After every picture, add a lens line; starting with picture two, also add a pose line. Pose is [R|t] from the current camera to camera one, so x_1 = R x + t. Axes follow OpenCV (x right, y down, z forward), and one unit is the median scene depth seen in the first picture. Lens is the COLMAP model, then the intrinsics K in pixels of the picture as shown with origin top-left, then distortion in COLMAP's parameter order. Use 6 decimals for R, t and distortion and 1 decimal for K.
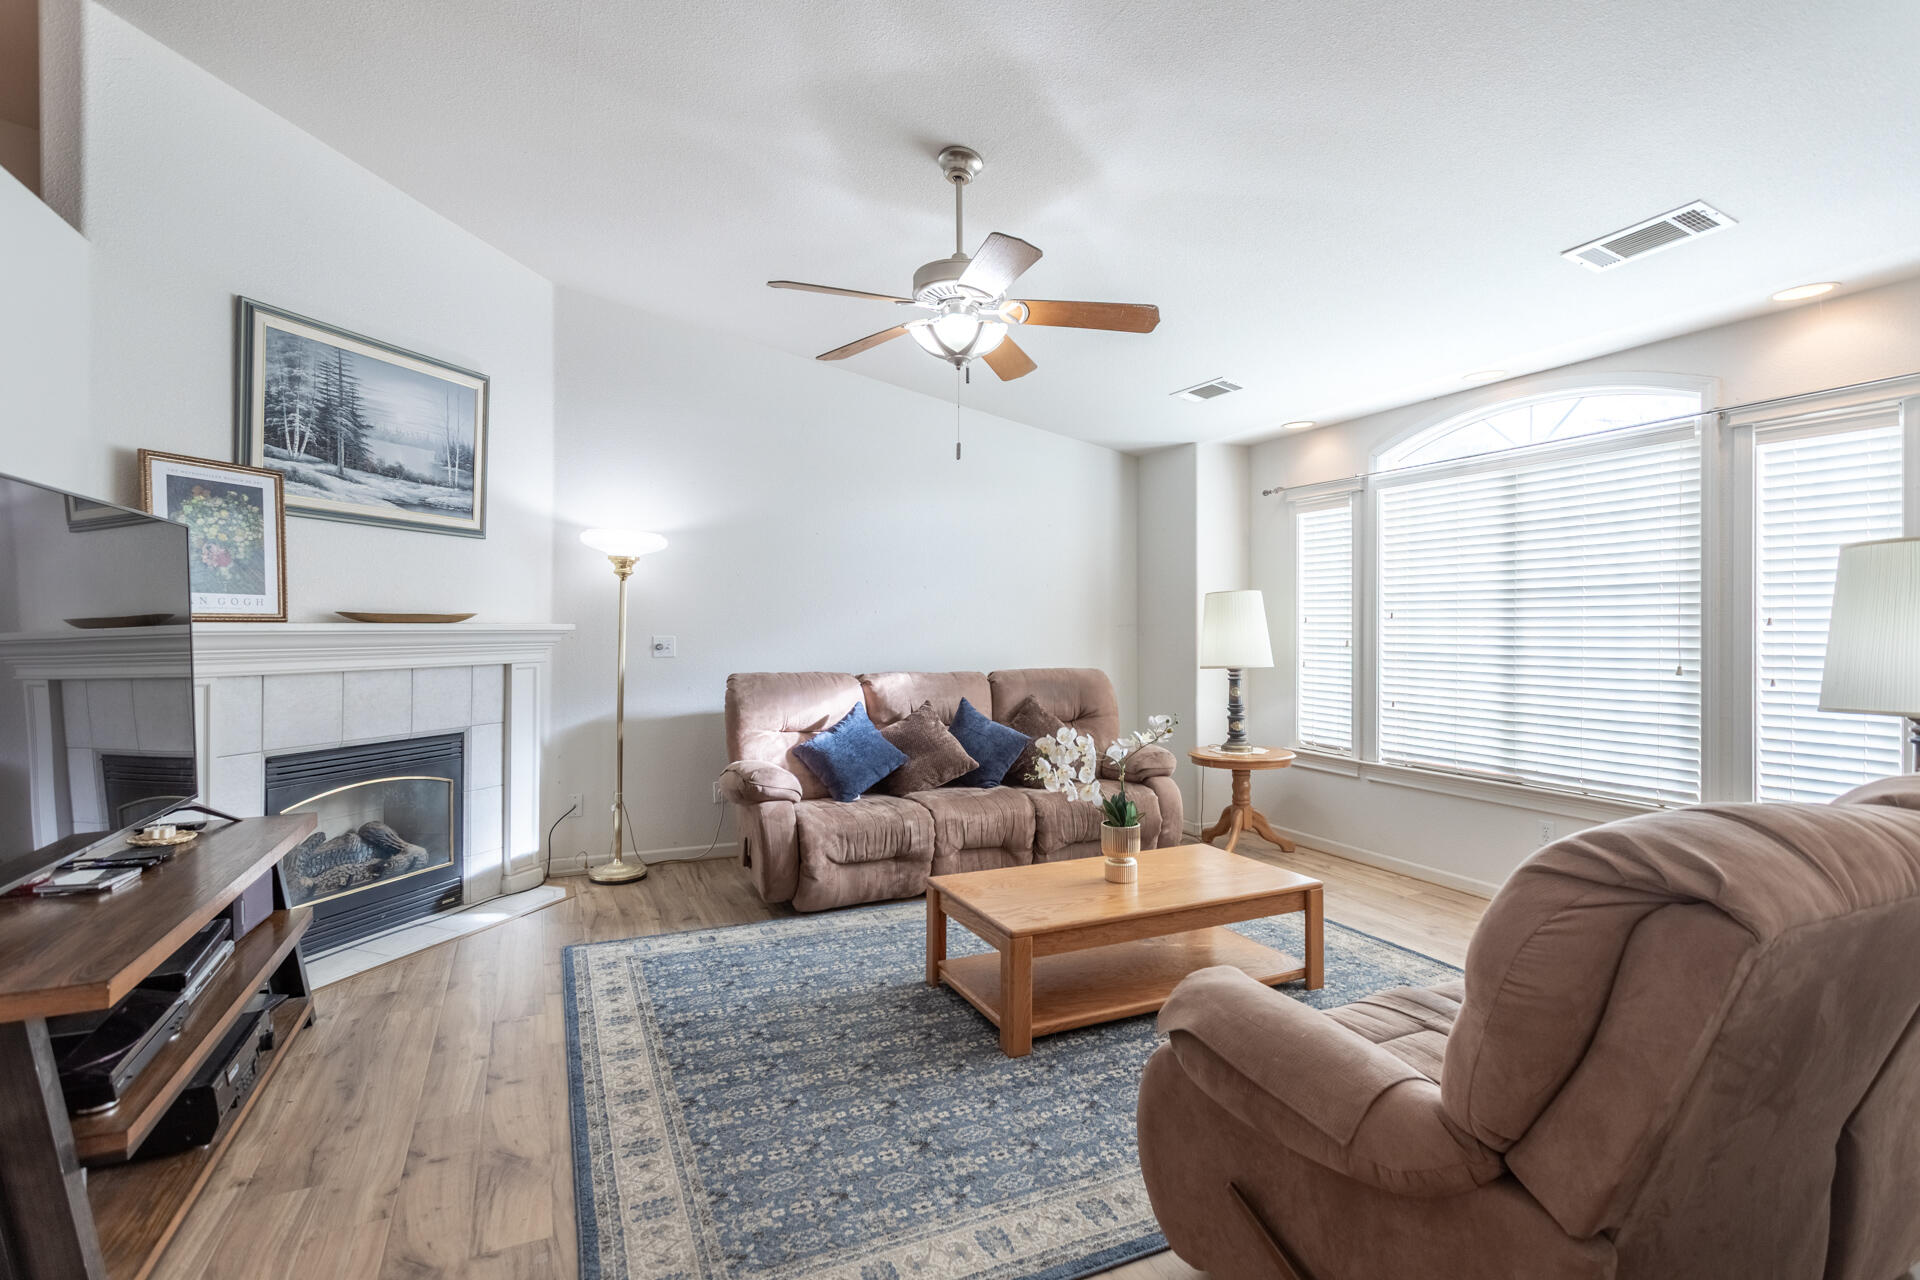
lens RADIAL K [[897.0, 0, 951.8], [0, 897.0, 628.2], [0, 0, 1]] dist [-0.001285, -0.000052]
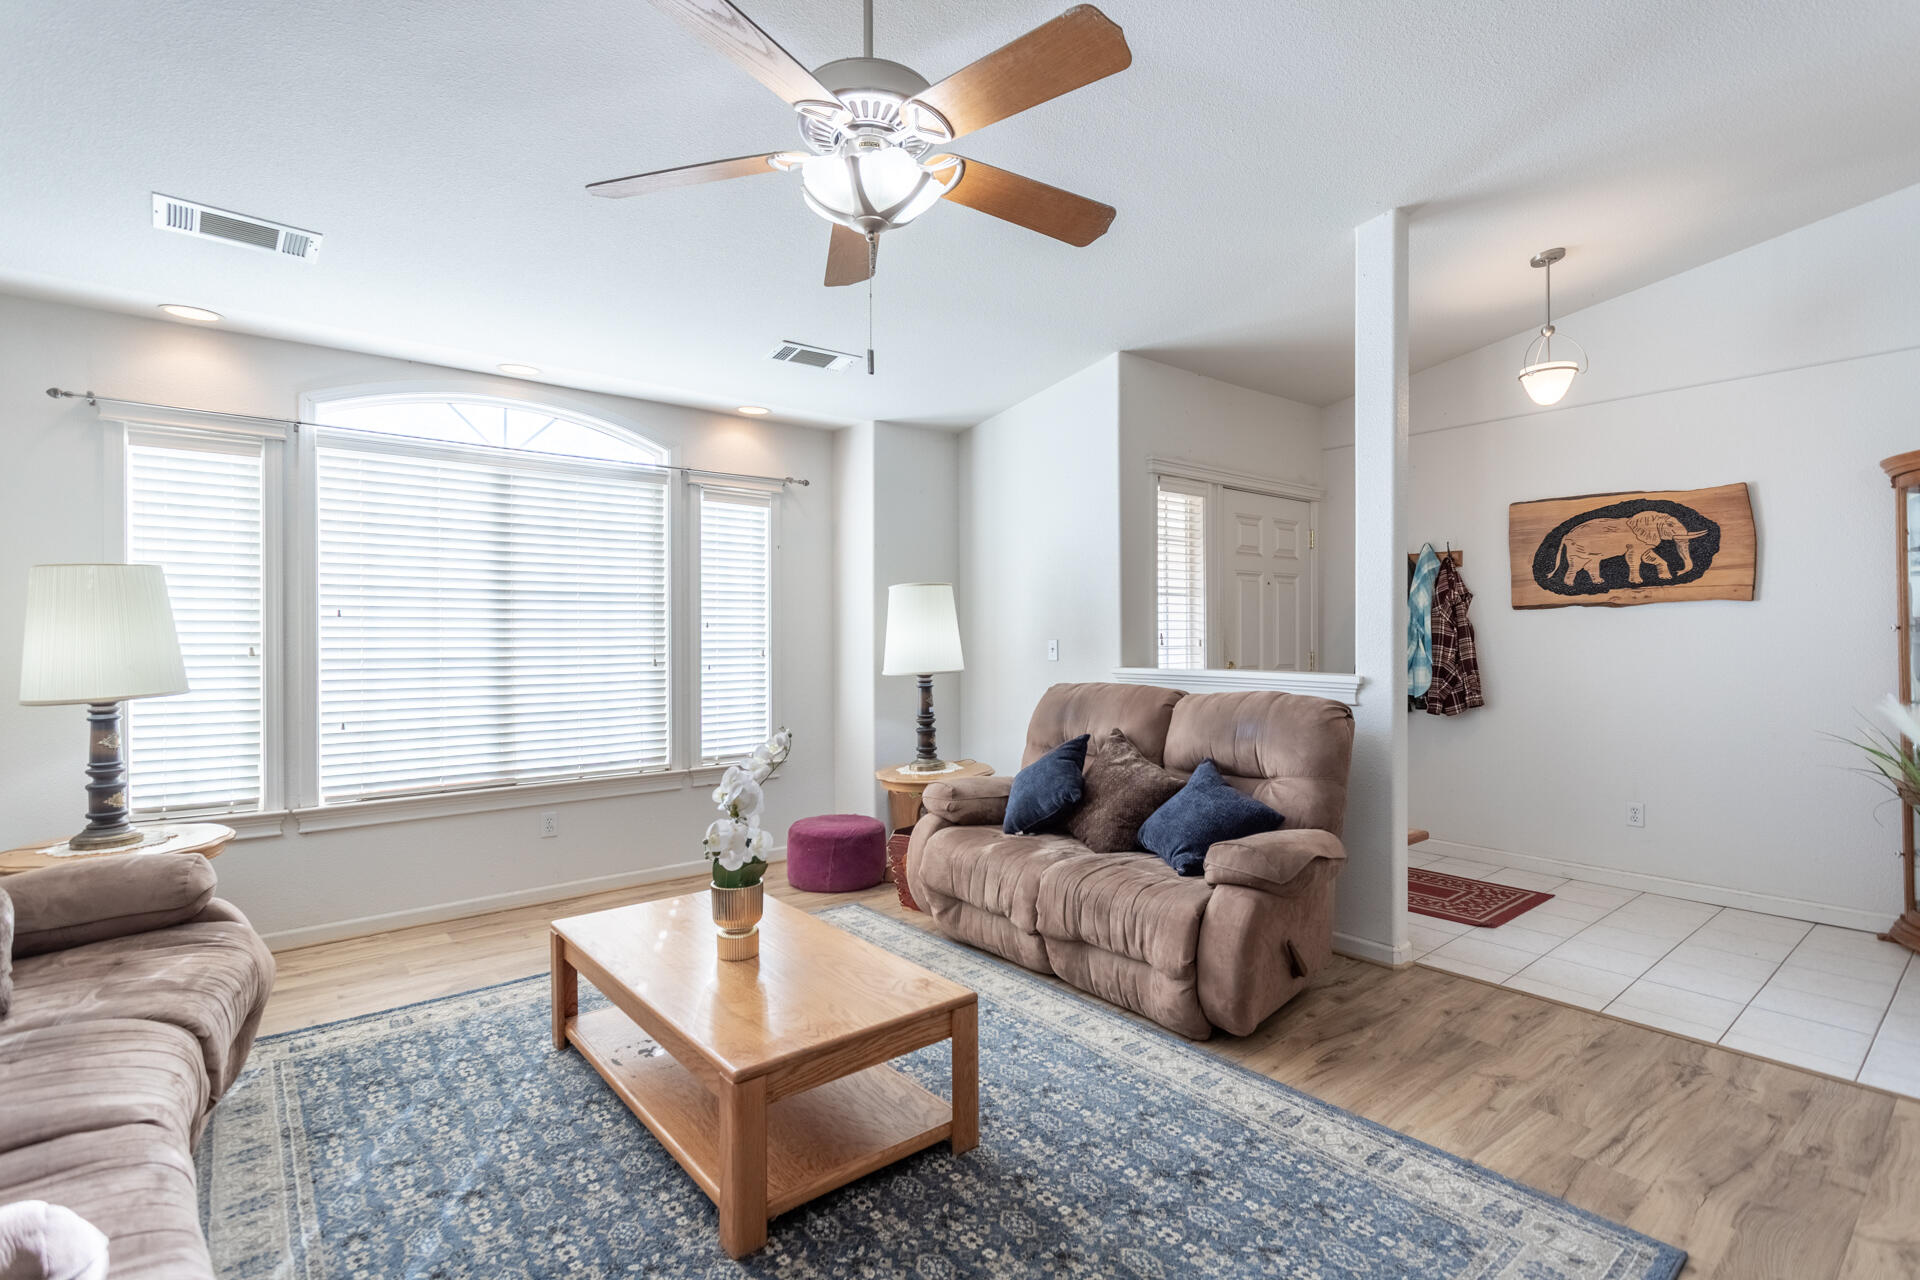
lens RADIAL K [[897.0, 0, 951.6], [0, 897.0, 642.3], [0, 0, 1]] dist [-0.001285, -0.000052]
pose [[-0.245901, -0.010113, 0.969242, -0.458830], [0.001195, 0.999942, 0.010736, 0.004151], [-0.969294, 0.003798, -0.245875, 0.775754]]
